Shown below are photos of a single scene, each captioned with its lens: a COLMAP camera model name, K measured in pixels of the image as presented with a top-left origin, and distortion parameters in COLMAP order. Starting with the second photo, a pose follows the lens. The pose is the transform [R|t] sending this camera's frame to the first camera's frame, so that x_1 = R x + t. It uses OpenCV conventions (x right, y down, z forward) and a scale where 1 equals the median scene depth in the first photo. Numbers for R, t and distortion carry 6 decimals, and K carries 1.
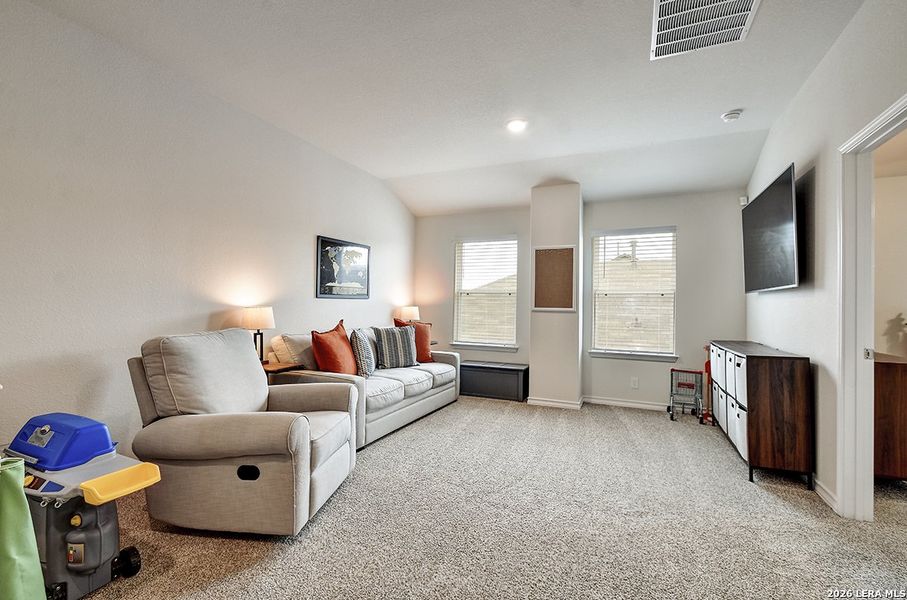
lens RADIAL K [[403.8, 0, 452.4], [0, 403.8, 295.1], [0, 0, 1]] dist [0.000717, -0.000050]
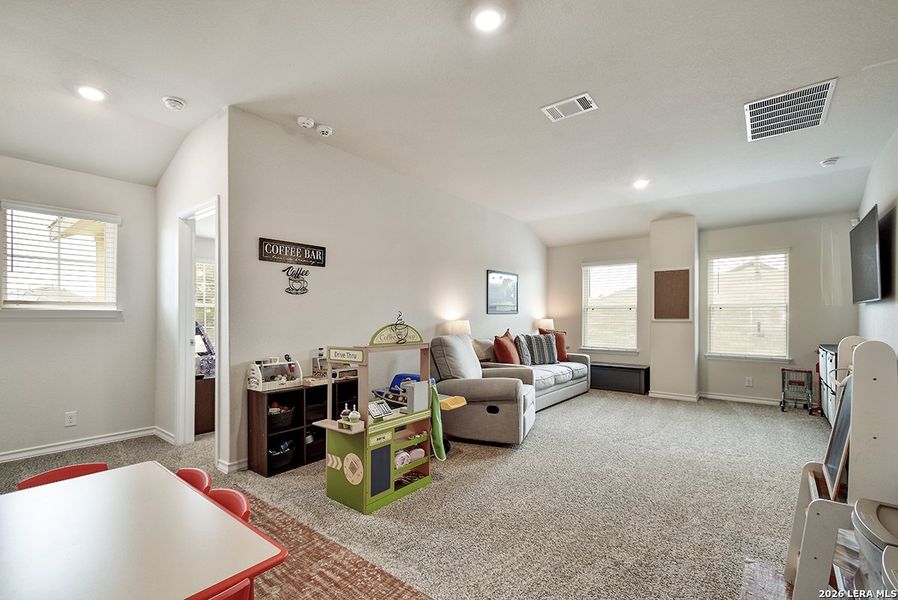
lens RADIAL K [[408.7, 0, 443.6], [0, 408.7, 313.4], [0, 0, 1]] dist [0.000272, -0.001179]
pose [[0.967873, -0.015485, -0.250963, -0.114871], [0.018939, 0.999756, 0.011357, -0.012350], [0.250726, -0.015745, 0.967930, -0.402742]]
